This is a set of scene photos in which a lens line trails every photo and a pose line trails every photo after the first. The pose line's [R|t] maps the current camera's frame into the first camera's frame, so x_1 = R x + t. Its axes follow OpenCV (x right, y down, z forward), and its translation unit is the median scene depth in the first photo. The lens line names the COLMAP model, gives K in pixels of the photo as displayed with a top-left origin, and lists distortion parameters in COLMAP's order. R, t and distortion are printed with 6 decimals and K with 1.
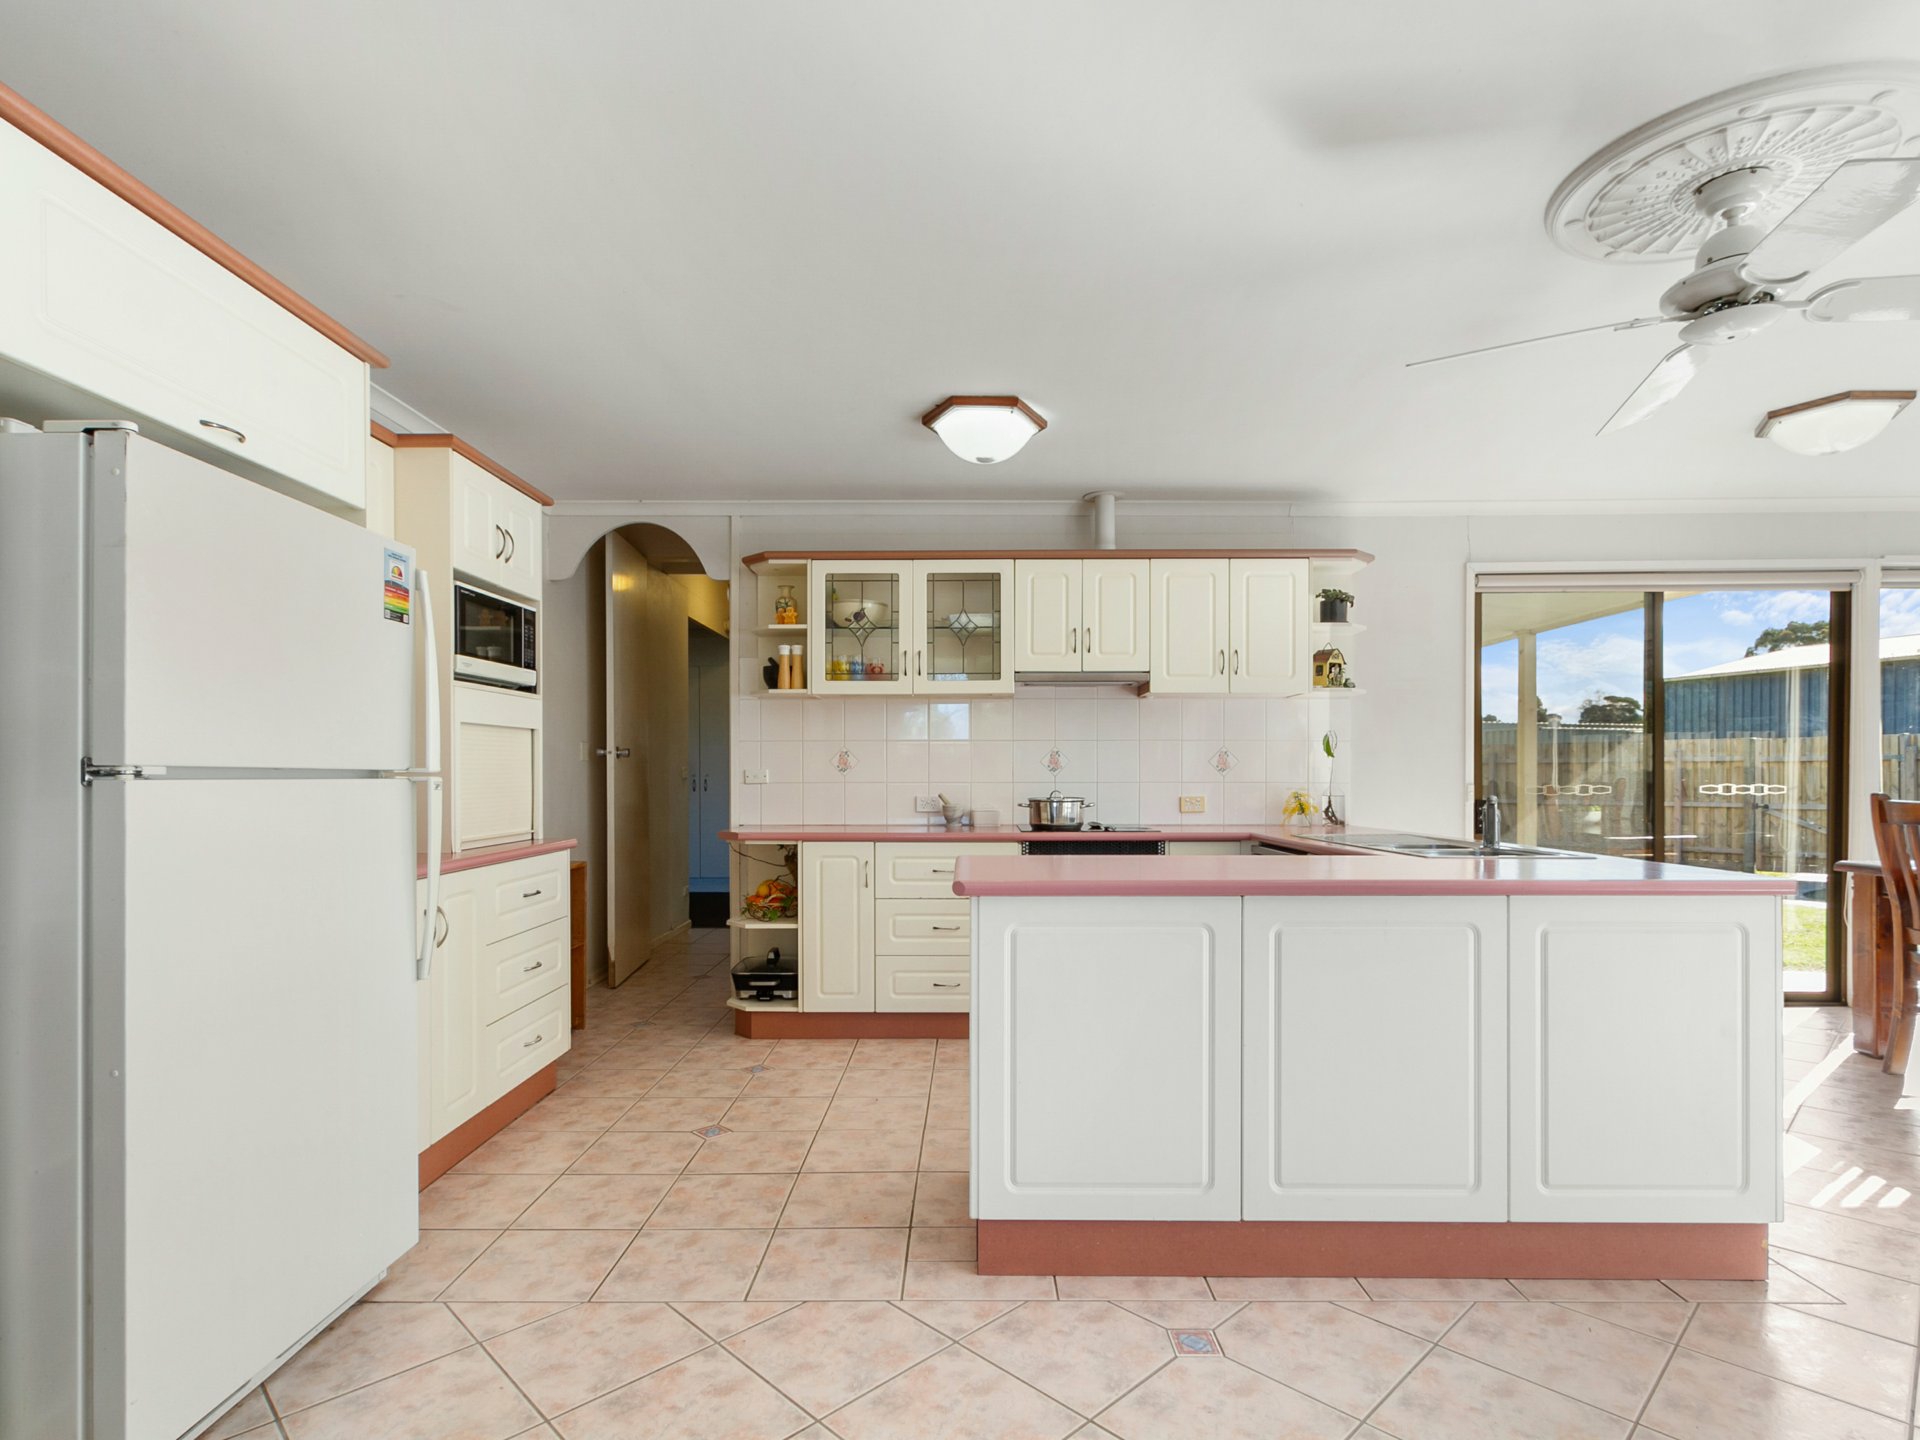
lens RADIAL K [[1054.7, 0, 808.4], [0, 1054.7, 742.8], [0, 0, 1]] dist [0.029153, -0.019752]
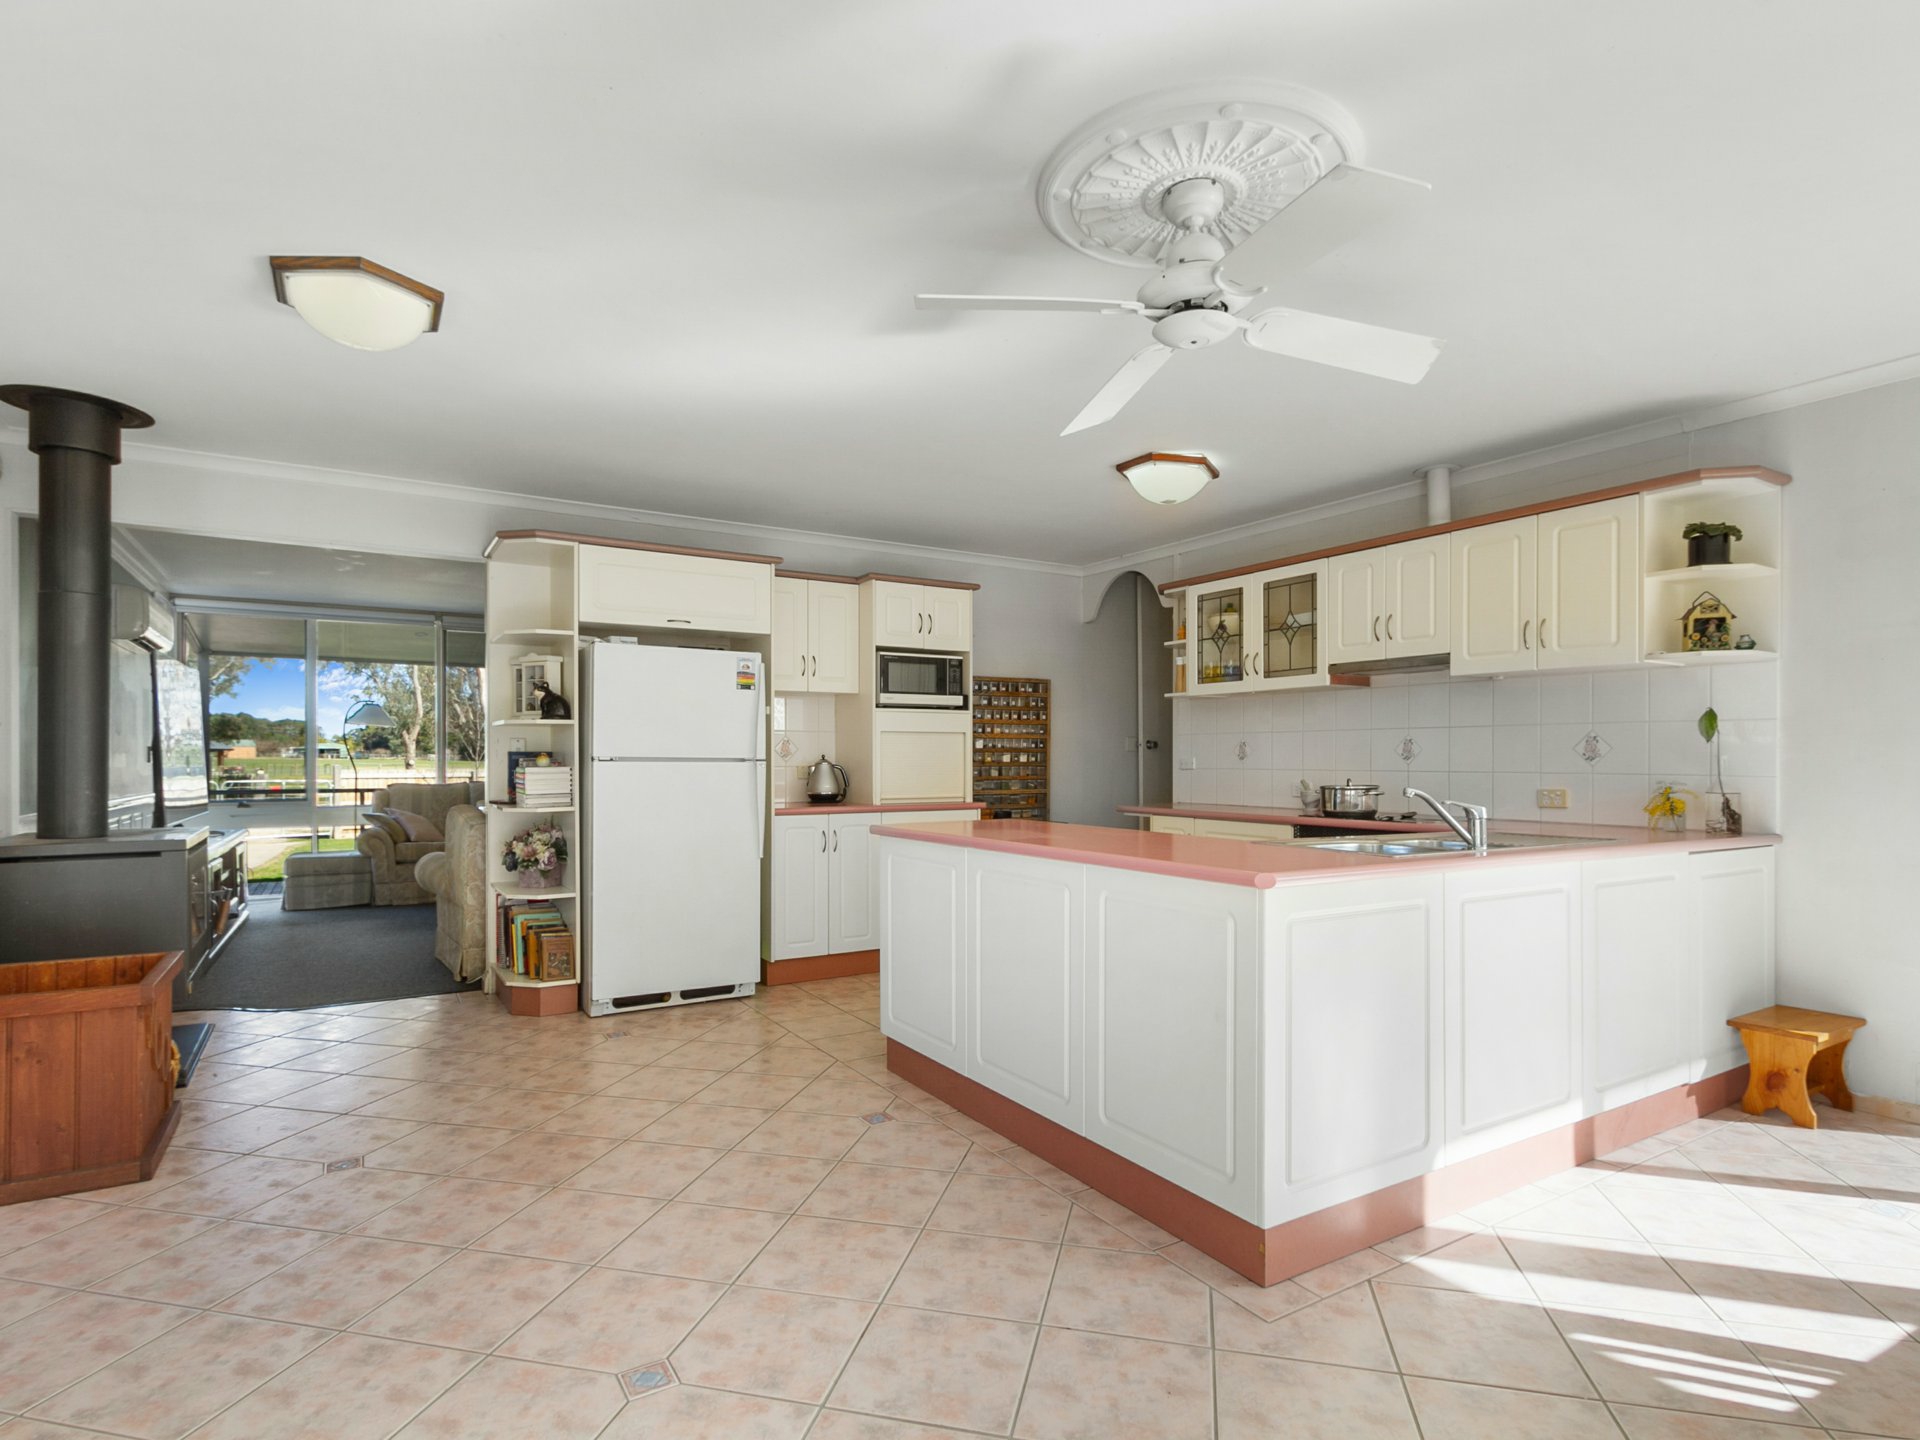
lens RADIAL K [[991.5, 0, 961.5], [0, 991.5, 759.7], [0, 0, 1]] dist [0.002494, -0.001023]
pose [[0.526347, 0.002968, -0.850265, 0.838620], [0.022633, 0.999591, 0.017501, 0.001406], [0.849969, -0.028456, 0.526064, 0.169175]]
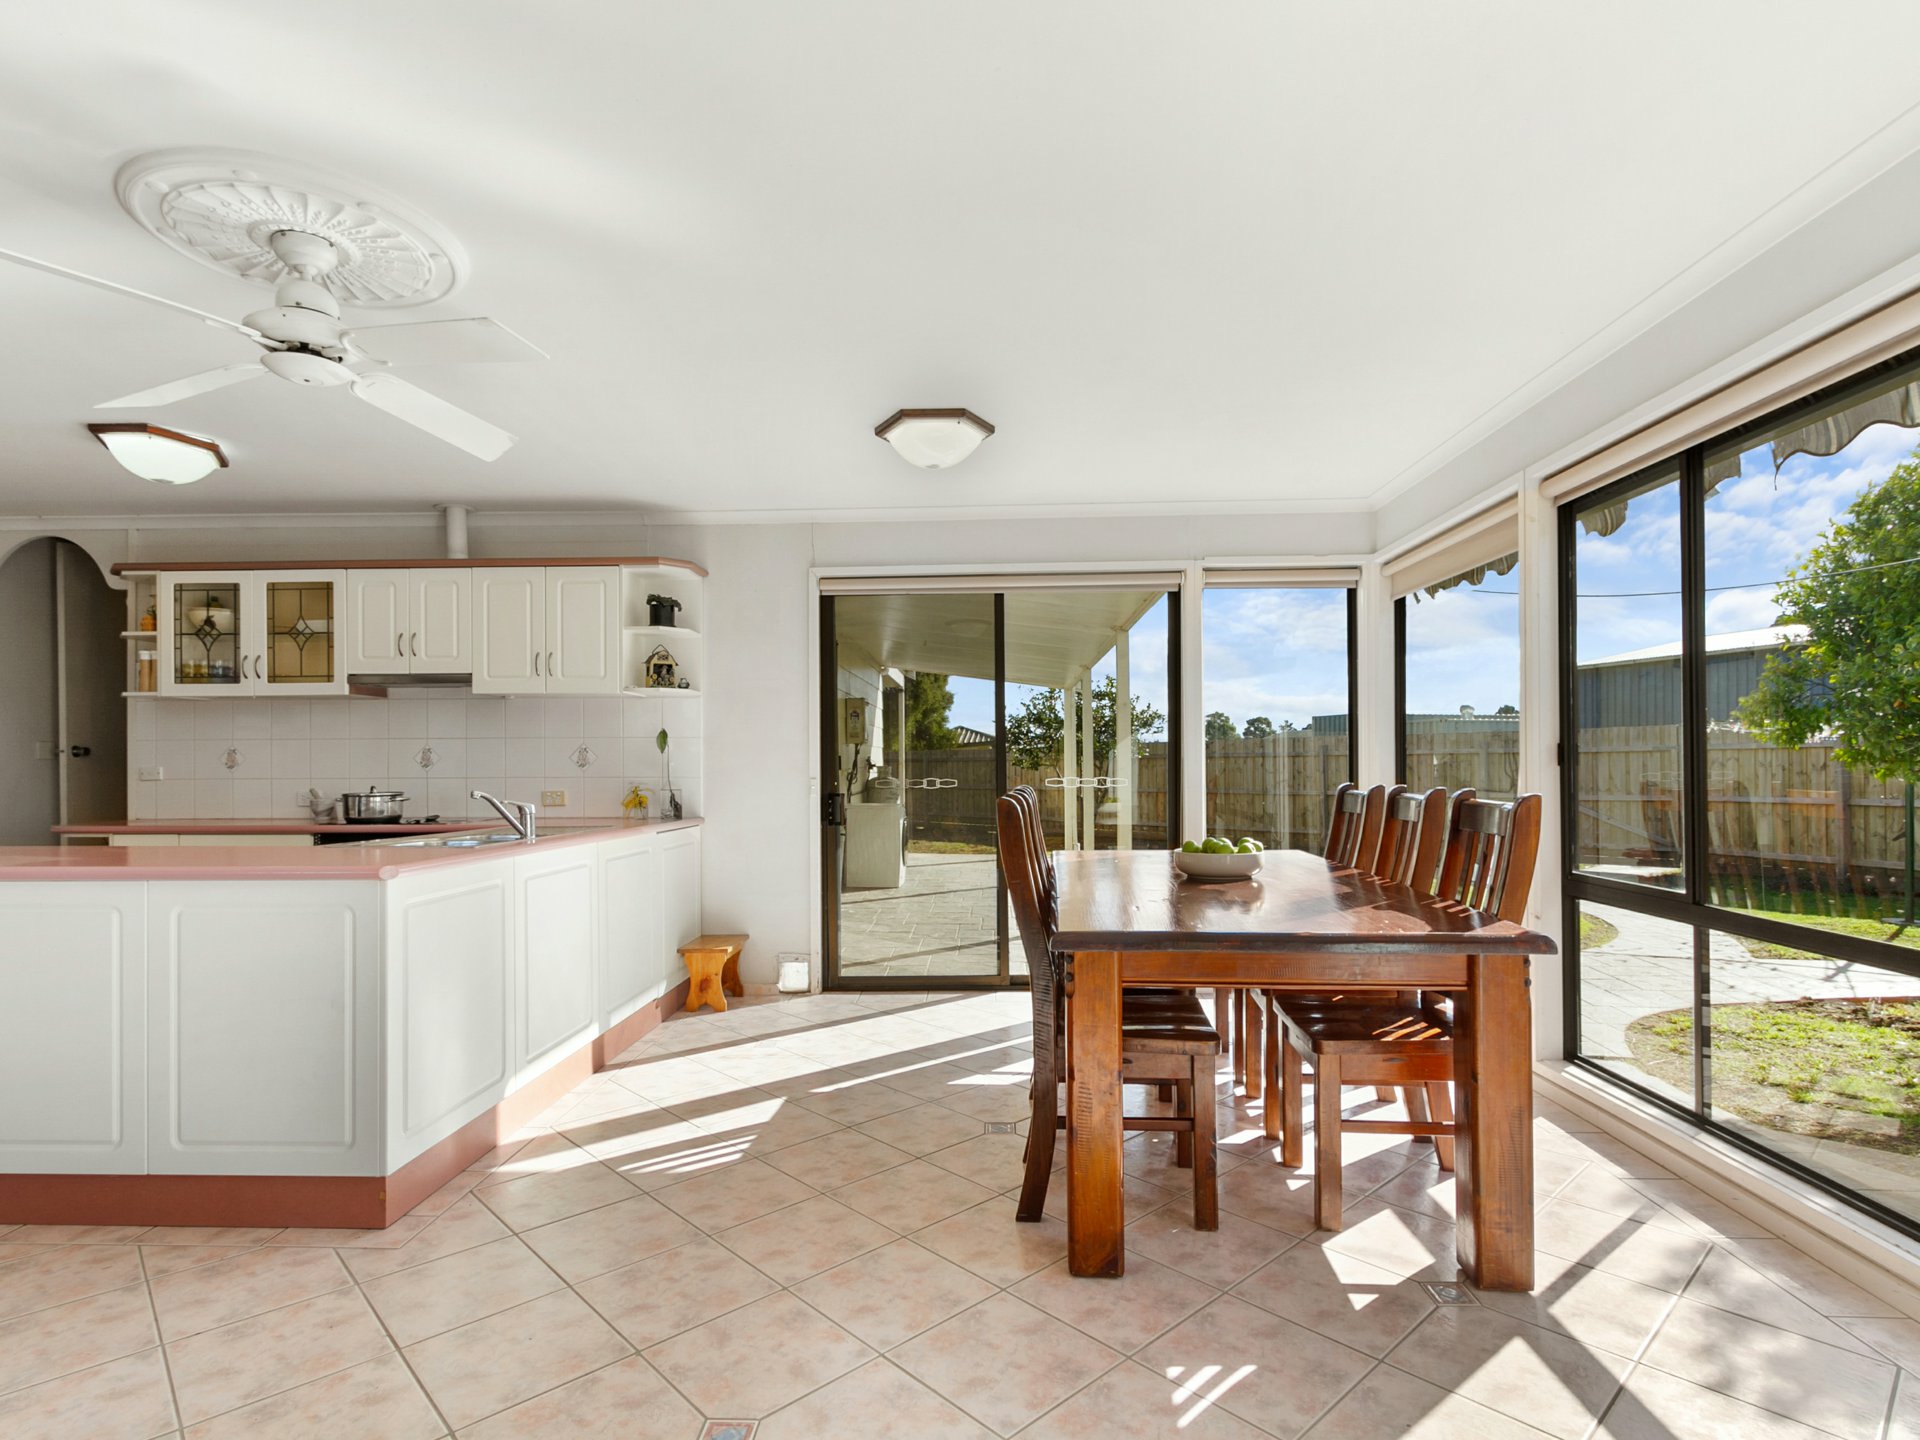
lens RADIAL K [[991.5, 0, 961.5], [0, 991.5, 759.7], [0, 0, 1]] dist [0.002494, -0.001023]
pose [[0.999405, -0.003388, -0.034339, 0.846719], [0.004224, 0.999696, 0.024279, -0.003116], [0.034246, -0.024410, 0.999115, 0.018801]]
